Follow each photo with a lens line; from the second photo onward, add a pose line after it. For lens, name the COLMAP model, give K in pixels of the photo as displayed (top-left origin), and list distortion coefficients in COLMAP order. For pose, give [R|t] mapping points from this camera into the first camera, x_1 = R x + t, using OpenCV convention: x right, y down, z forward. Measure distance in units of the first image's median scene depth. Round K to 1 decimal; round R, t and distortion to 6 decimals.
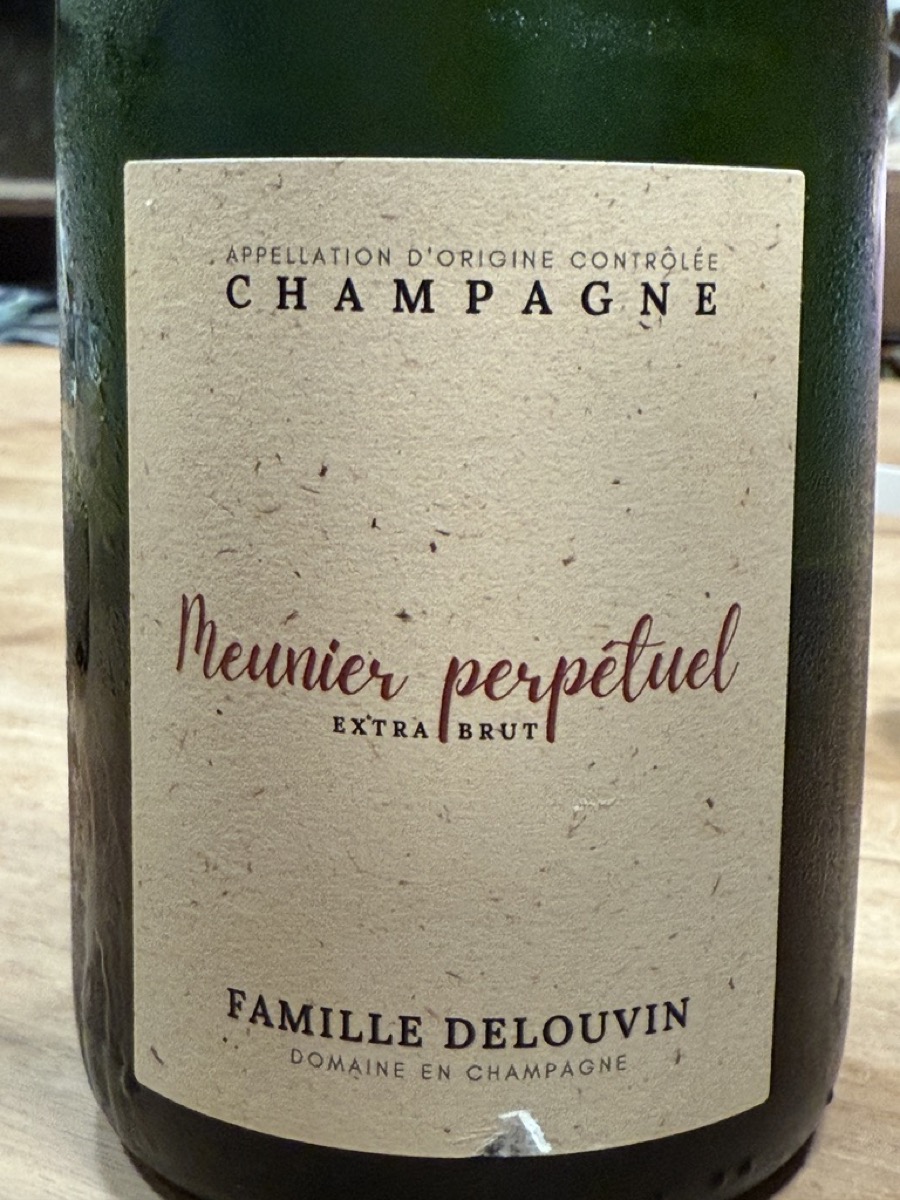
lens RADIAL K [[2182.0, 0, 443.1], [0, 2182.0, 596.6], [0, 0, 1]] dist [0.054963, 0.000000]
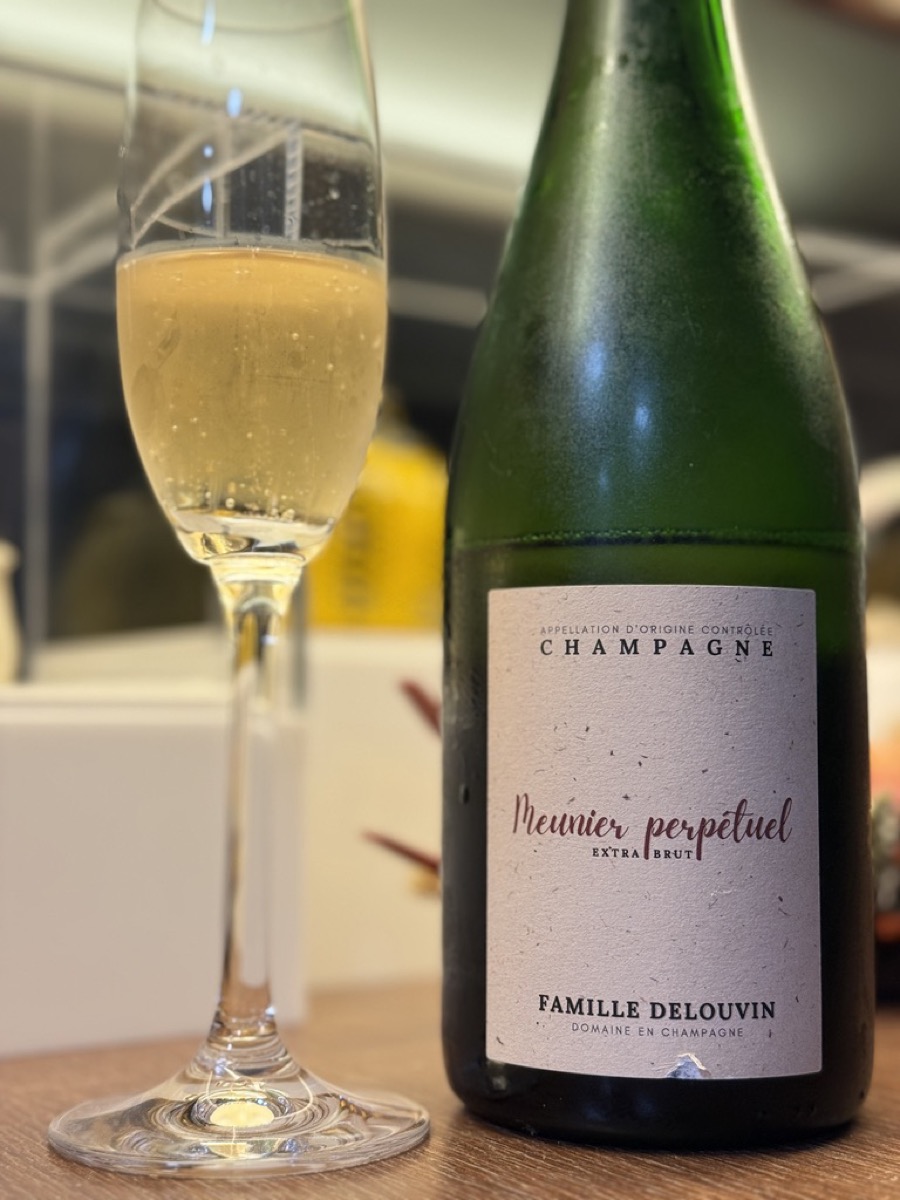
lens RADIAL K [[1742.6, 0, 453.1], [0, 1742.6, 596.6], [0, 0, 1]] dist [0.143996, 0.000000]
pose [[0.996019, -0.013280, -0.088152, -0.032768], [-0.005252, 0.978382, -0.206741, 0.165494], [0.088992, 0.206381, 0.974416, -0.685943]]
